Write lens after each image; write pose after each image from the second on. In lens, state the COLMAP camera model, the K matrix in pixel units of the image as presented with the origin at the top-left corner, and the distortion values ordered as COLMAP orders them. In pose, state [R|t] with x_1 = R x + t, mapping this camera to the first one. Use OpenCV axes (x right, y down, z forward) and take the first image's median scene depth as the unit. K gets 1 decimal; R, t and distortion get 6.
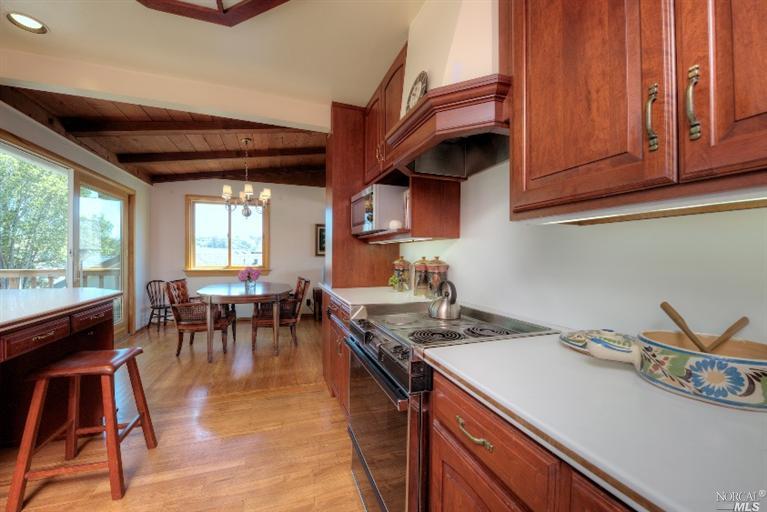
lens RADIAL K [[307.7, 0, 383.5], [0, 307.7, 256.0], [0, 0, 1]] dist [-0.020653, -0.000153]
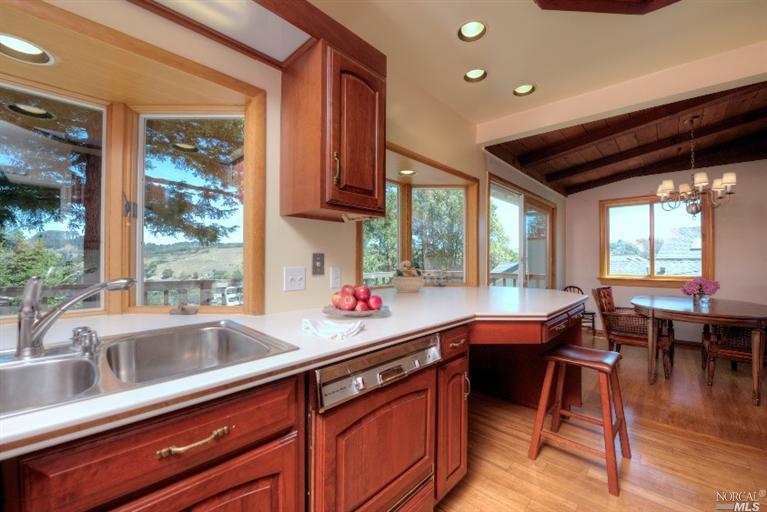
lens RADIAL K [[307.7, 0, 383.5], [0, 307.7, 256.0], [0, 0, 1]] dist [-0.020653, -0.000153]
pose [[0.432162, -0.015817, -0.901657, -0.093180], [-0.004882, 0.999790, -0.019878, -0.000372], [0.901783, 0.012993, 0.431994, -0.067890]]
